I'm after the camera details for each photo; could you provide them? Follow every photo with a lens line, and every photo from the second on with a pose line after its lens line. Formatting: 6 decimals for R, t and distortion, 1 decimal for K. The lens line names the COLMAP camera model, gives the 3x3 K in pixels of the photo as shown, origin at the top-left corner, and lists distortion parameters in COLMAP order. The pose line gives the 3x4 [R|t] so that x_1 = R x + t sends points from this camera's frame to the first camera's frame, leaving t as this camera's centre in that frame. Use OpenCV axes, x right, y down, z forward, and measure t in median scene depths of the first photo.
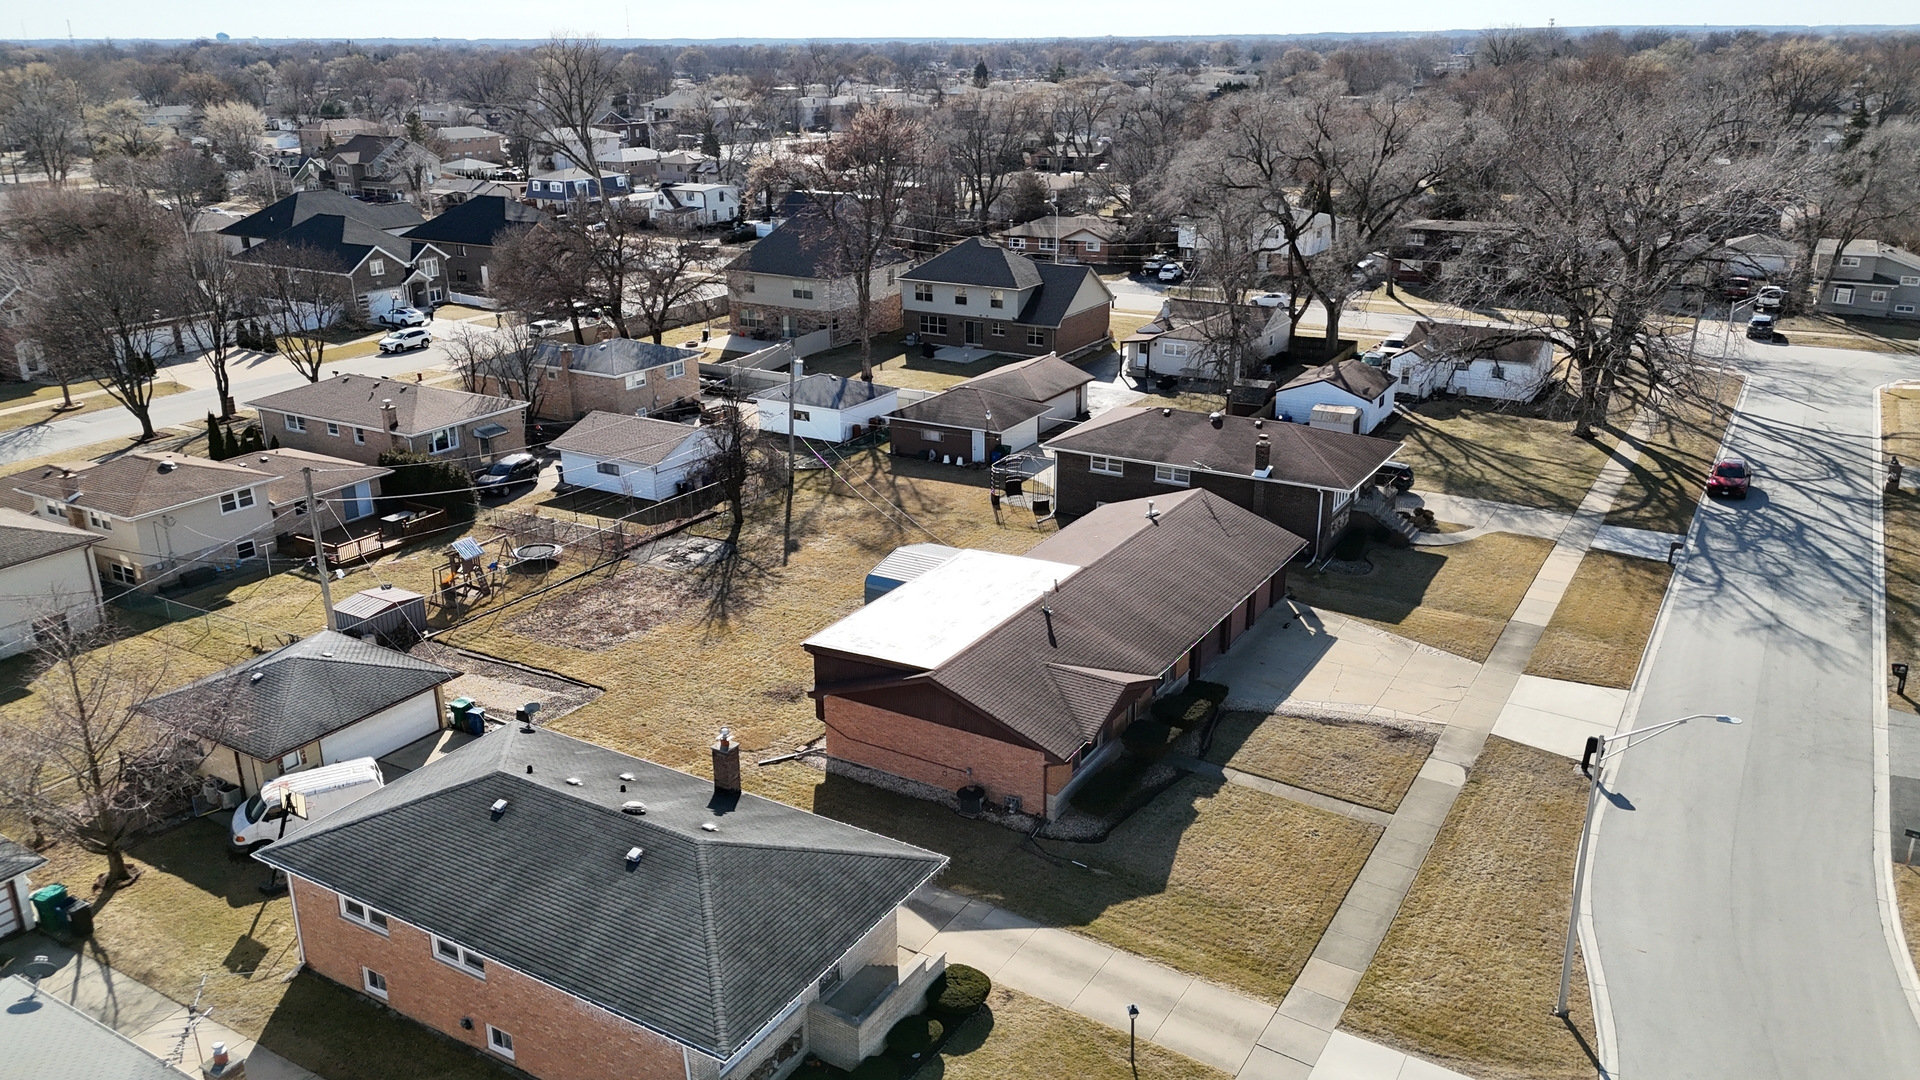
lens RADIAL K [[1404.7, 0, 954.3], [0, 1404.7, 538.1], [0, 0, 1]] dist [0.048944, -0.006437]
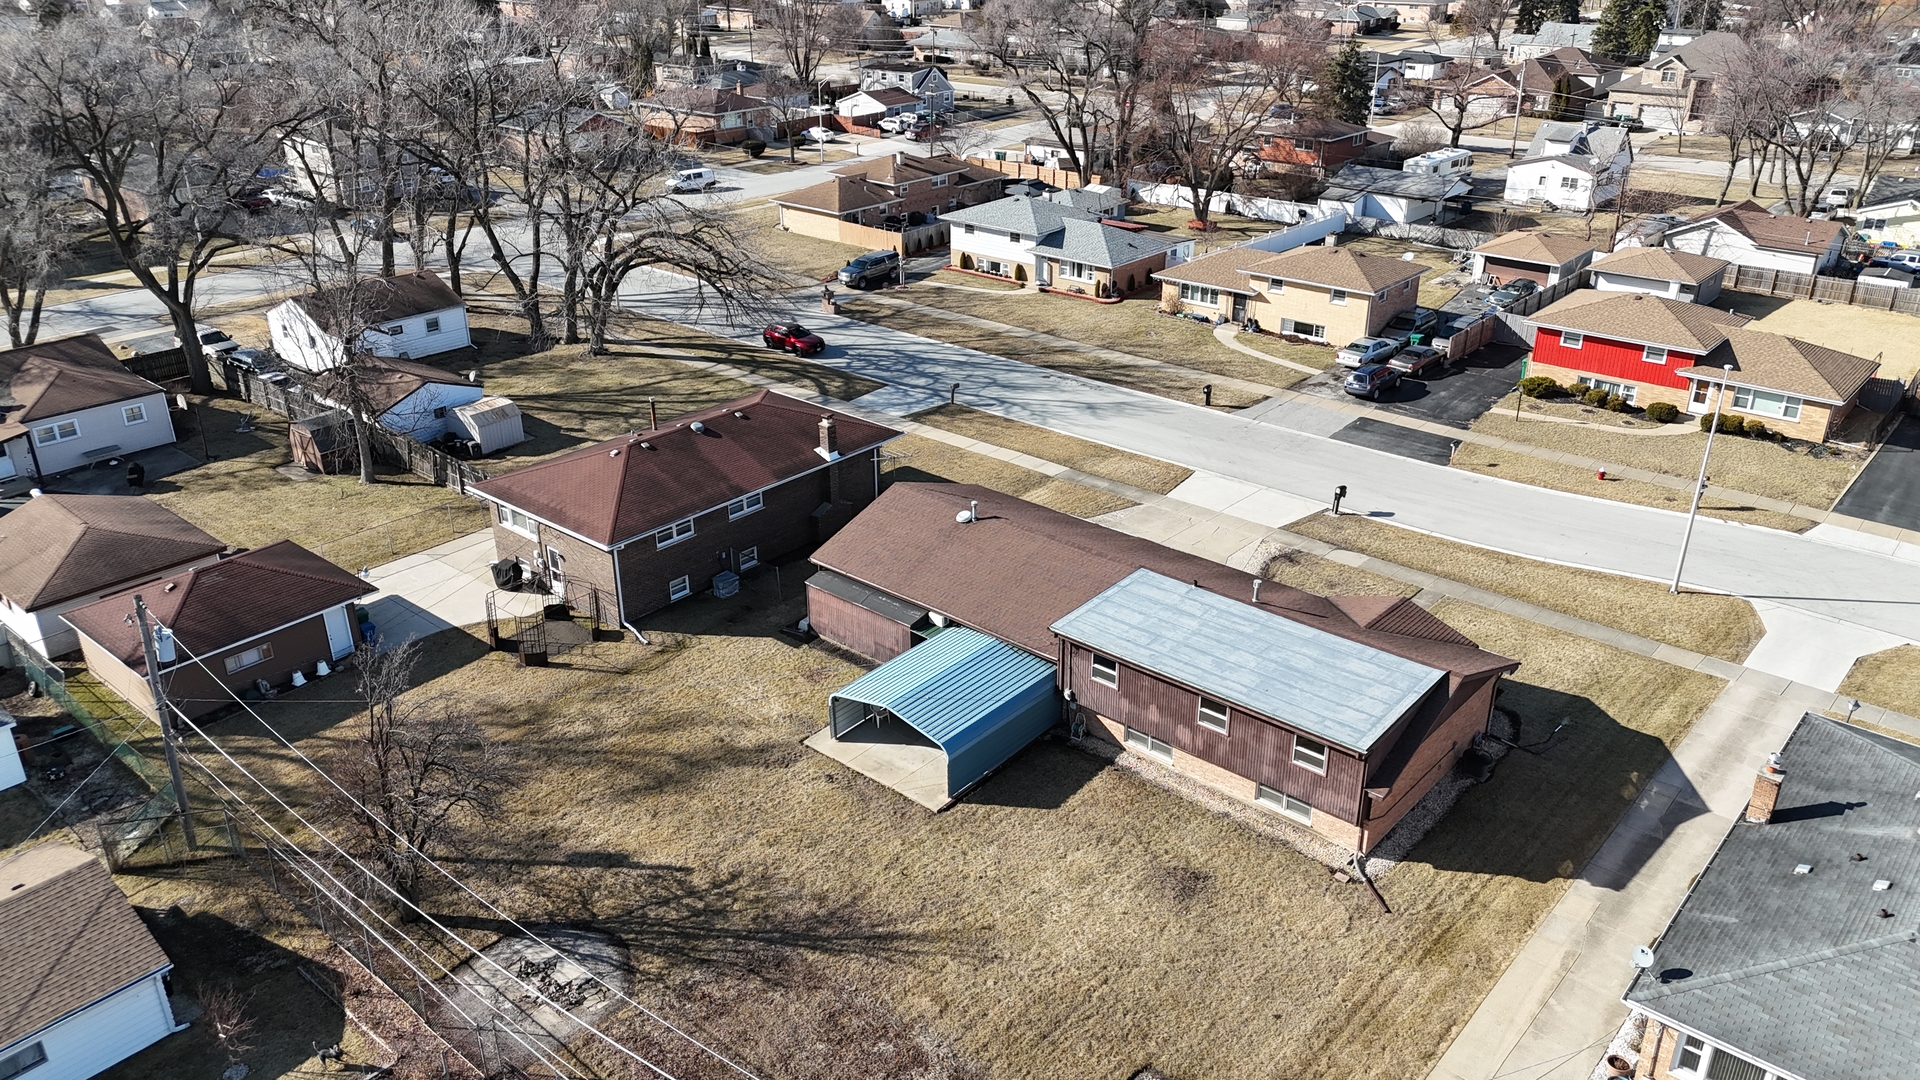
lens RADIAL K [[1404.7, 0, 960.2], [0, 1404.7, 535.8], [0, 0, 1]] dist [0.048944, -0.006437]
pose [[0.175321, -0.406002, 0.896898, -0.554340], [0.326854, 0.883340, 0.335973, -0.258459], [-0.928671, 0.234252, 0.287571, 0.636418]]
